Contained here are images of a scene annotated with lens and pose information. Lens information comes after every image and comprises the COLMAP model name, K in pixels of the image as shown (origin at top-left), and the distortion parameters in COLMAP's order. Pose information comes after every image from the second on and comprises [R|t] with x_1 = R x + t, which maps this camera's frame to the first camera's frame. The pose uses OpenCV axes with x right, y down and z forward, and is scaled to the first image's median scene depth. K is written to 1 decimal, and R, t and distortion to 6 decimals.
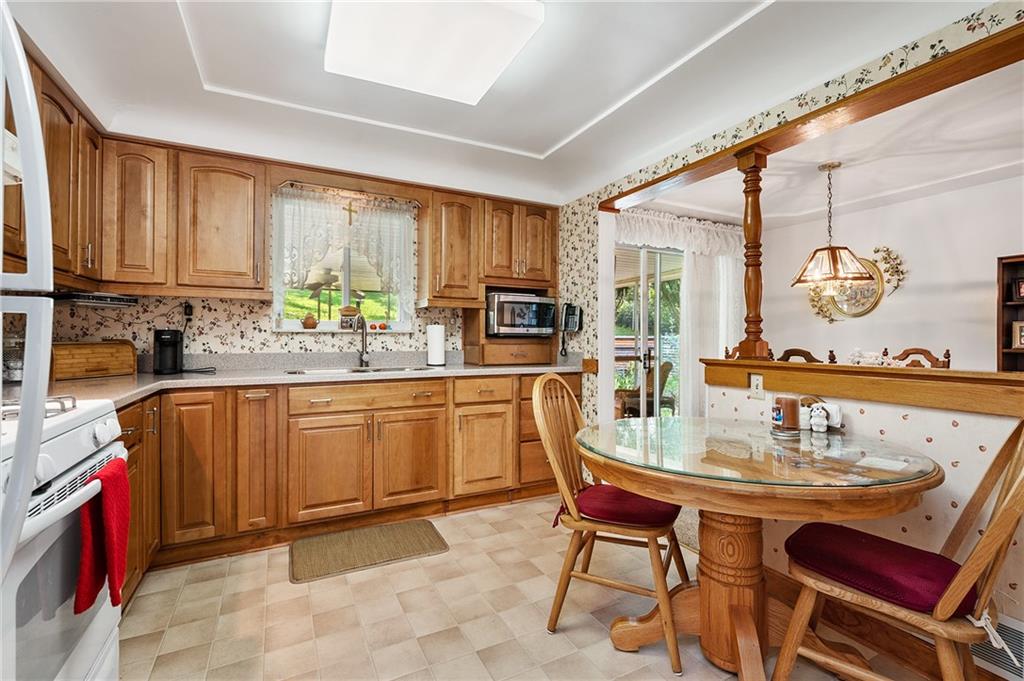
lens RADIAL K [[459.6, 0, 514.5], [0, 459.6, 337.4], [0, 0, 1]] dist [-0.001635, -0.000465]
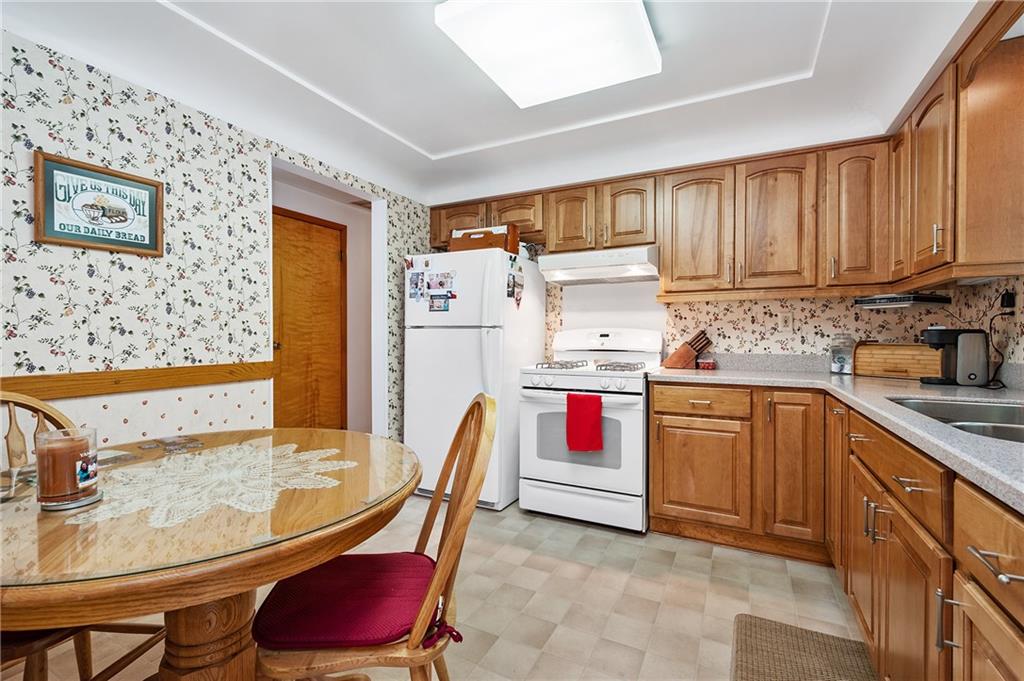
lens RADIAL K [[459.6, 0, 514.8], [0, 459.6, 337.8], [0, 0, 1]] dist [-0.001635, -0.000465]
pose [[-0.803137, 0.021155, -0.595419, 0.392242], [0.013084, 0.999755, 0.017873, -0.033989], [0.595651, 0.006564, -0.803216, 1.400738]]
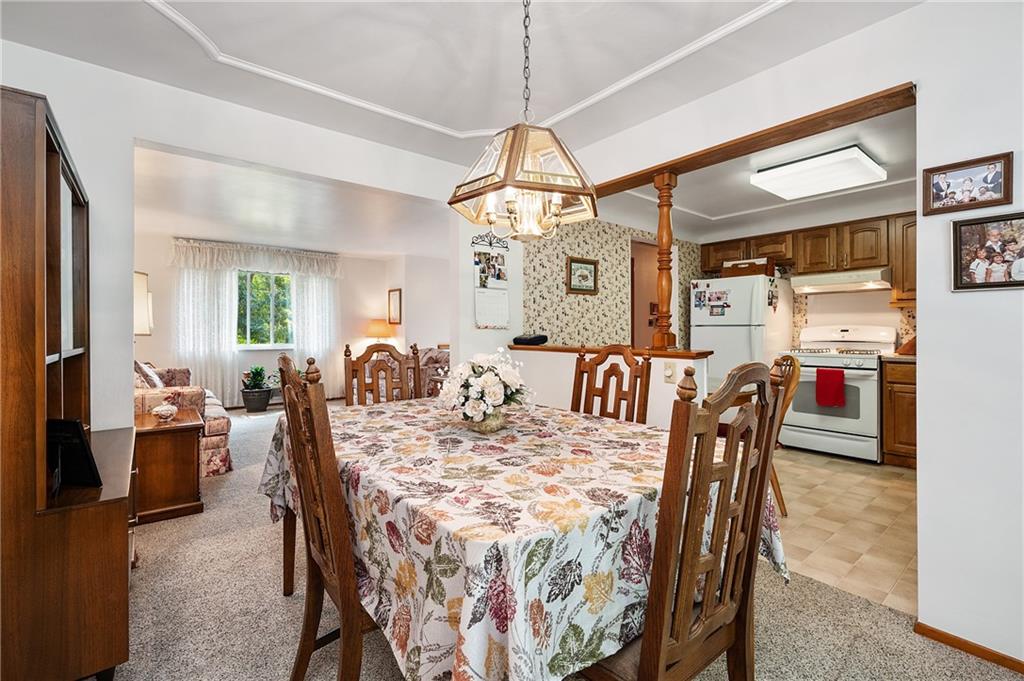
lens RADIAL K [[459.6, 0, 507.4], [0, 459.6, 330.9], [0, 0, 1]] dist [-0.001635, -0.000465]
pose [[-0.977862, 0.020154, -0.208280, 1.220887], [0.019809, 0.999797, 0.003743, -0.048379], [0.208313, -0.000466, -0.978062, 2.112111]]
